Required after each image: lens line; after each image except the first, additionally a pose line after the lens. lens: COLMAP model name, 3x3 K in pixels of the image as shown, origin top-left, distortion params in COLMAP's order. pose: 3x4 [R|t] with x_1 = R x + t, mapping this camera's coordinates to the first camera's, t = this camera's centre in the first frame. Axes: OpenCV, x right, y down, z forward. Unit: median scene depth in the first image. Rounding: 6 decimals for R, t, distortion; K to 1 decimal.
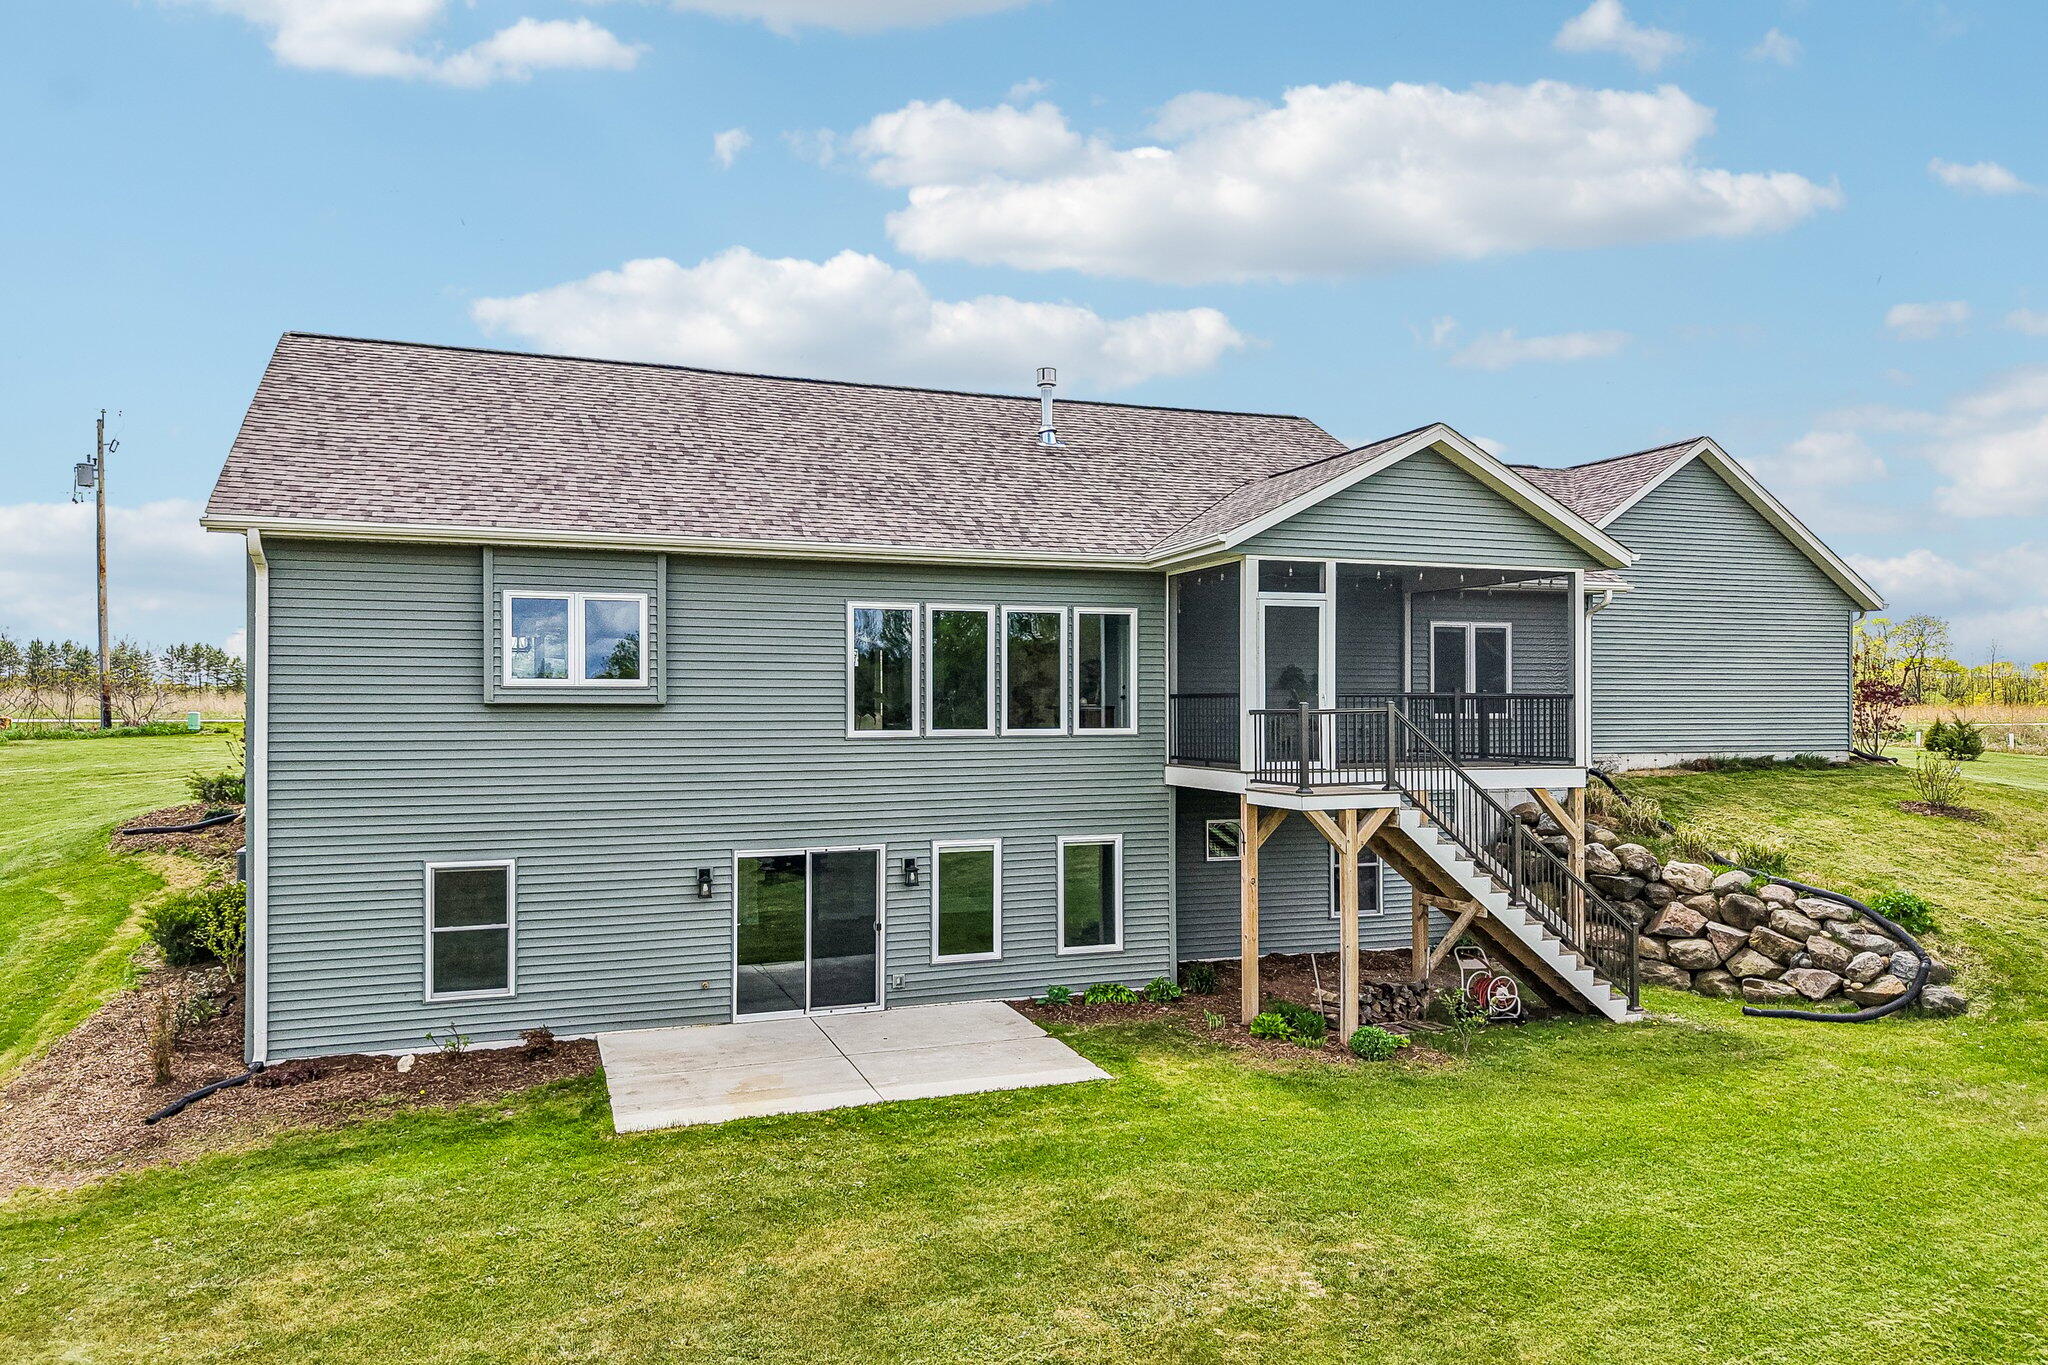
lens RADIAL K [[1418.8, 0, 1027.9], [0, 1418.8, 693.7], [0, 0, 1]] dist [0.041581, -0.006718]
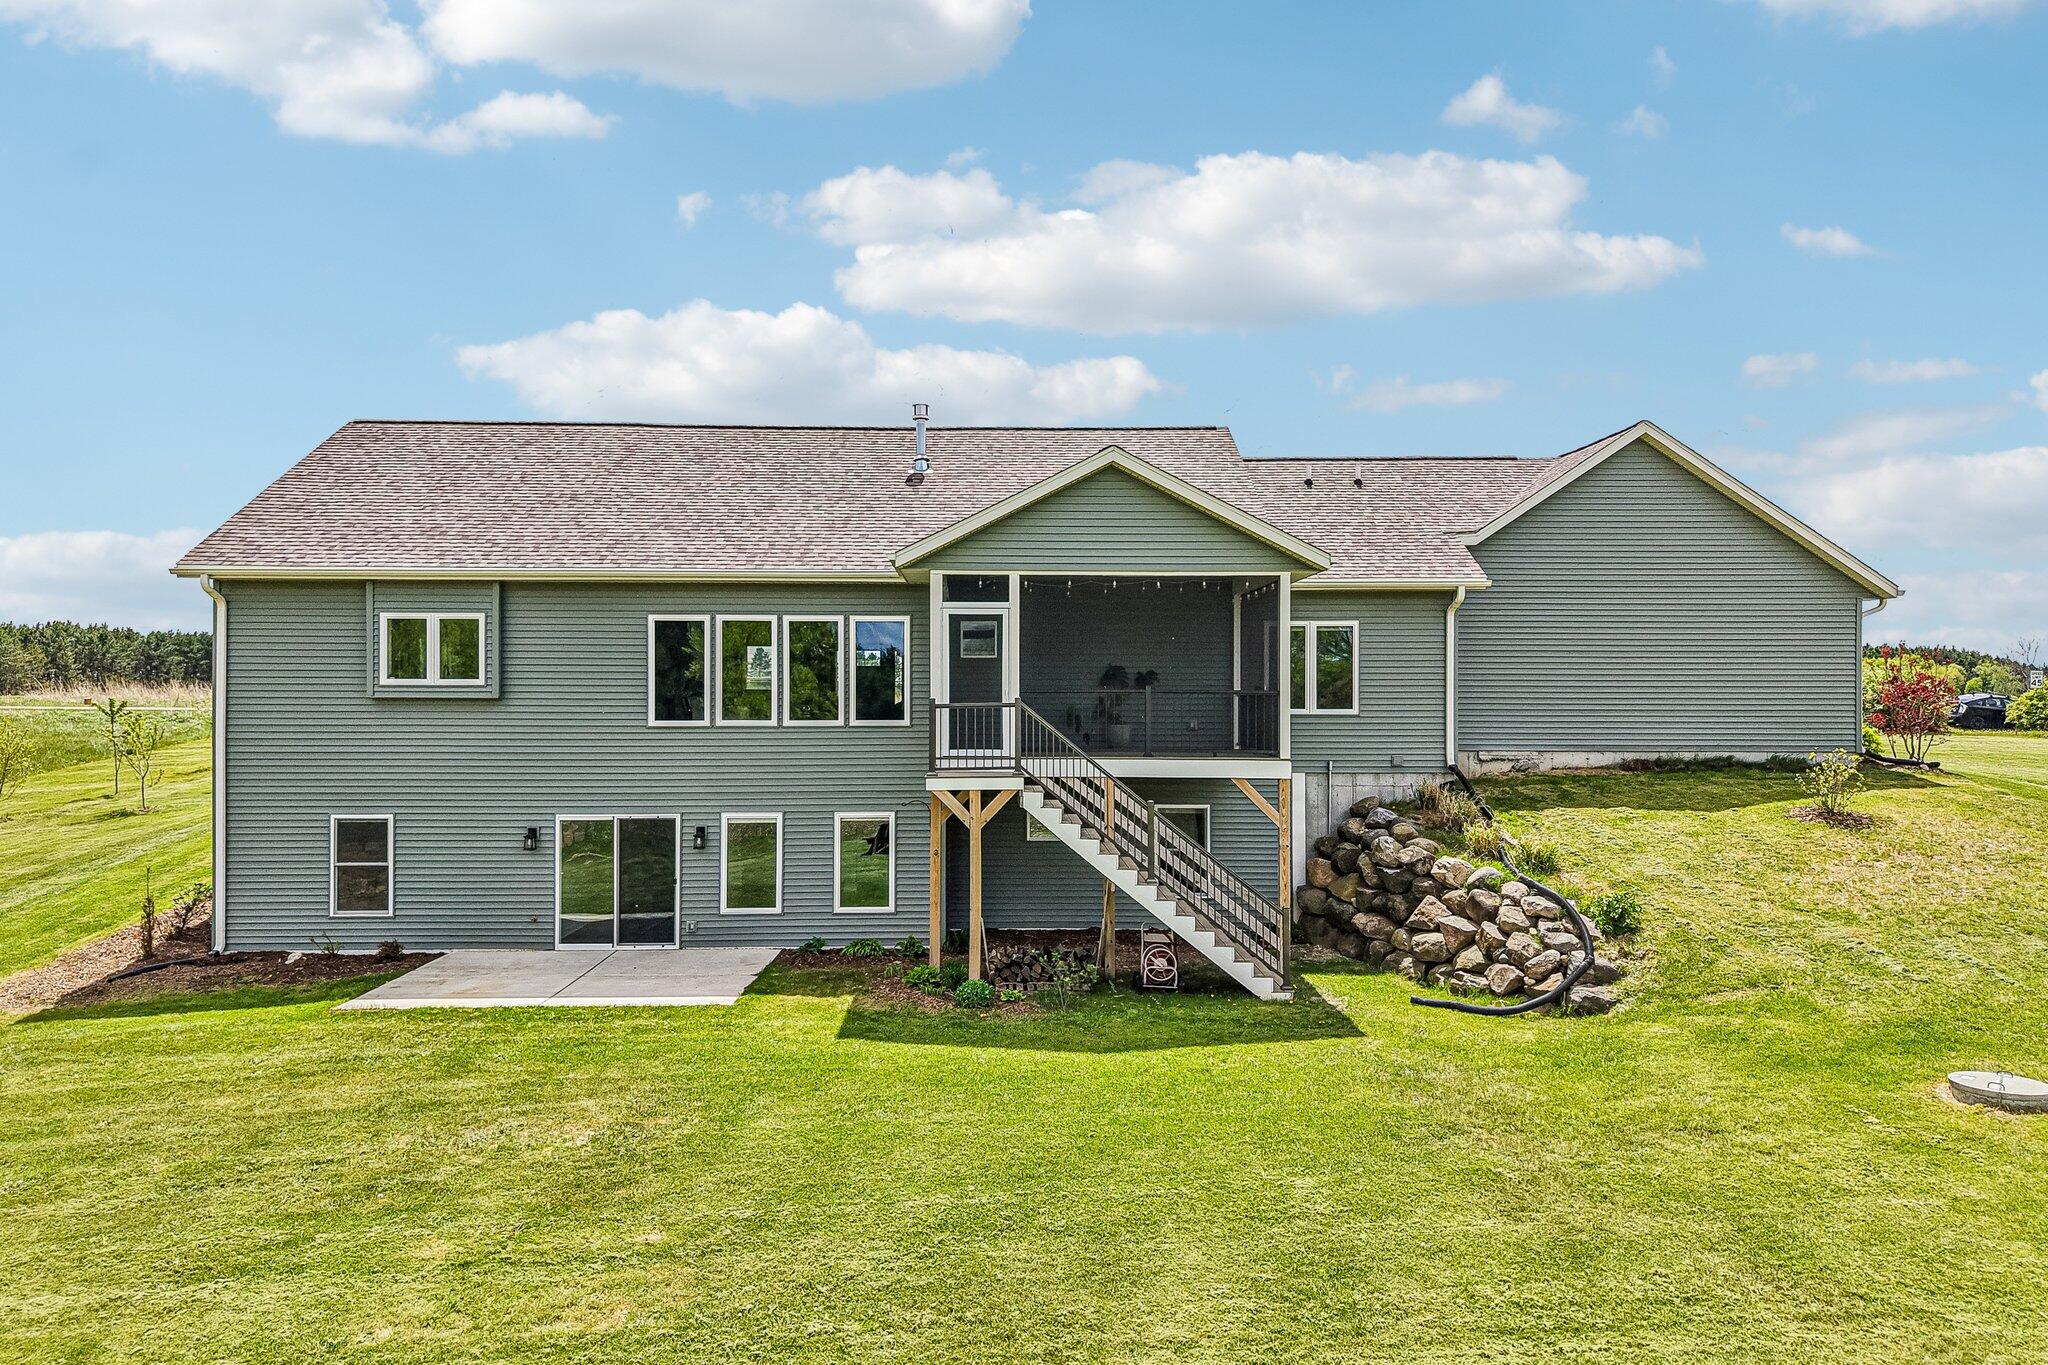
lens RADIAL K [[1418.8, 0, 978.5], [0, 1418.8, 683.3], [0, 0, 1]] dist [0.041581, -0.006718]
pose [[0.942569, -0.001156, -0.334011, 0.545815], [-0.000079, 0.999993, -0.003685, -0.001520], [0.334013, 0.003500, 0.942562, -0.068034]]
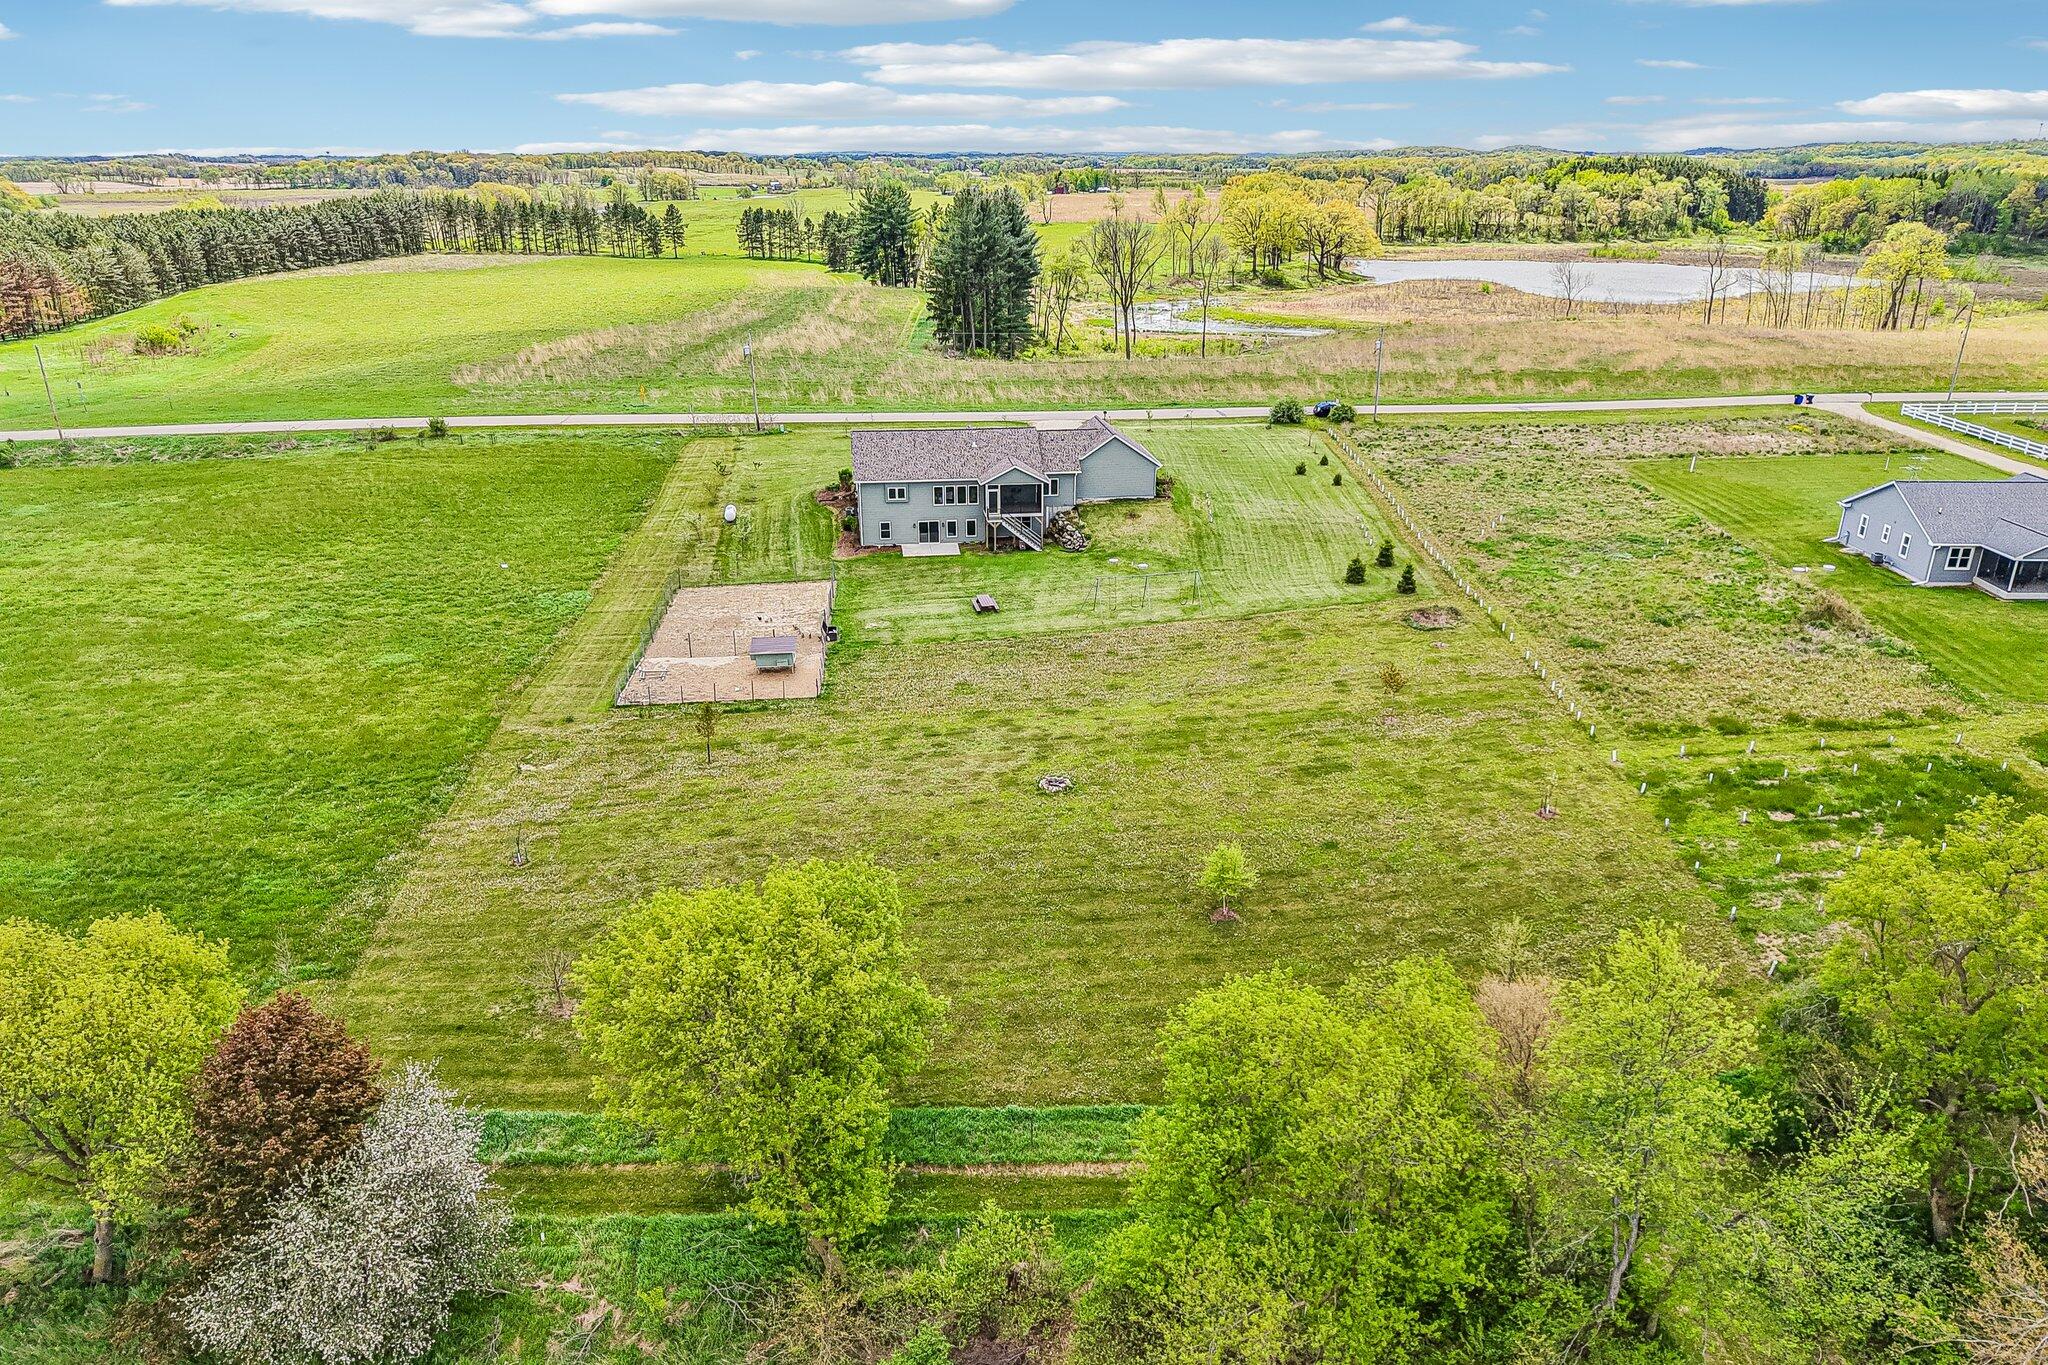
lens RADIAL K [[1418.8, 0, 1026.8], [0, 1418.8, 684.2], [0, 0, 1]] dist [0.041581, -0.006718]
pose [[0.978259, 0.080517, -0.191116, 1.714804], [-0.005669, 0.931593, 0.363460, -1.676747], [0.207307, -0.354475, 0.911796, -5.553372]]
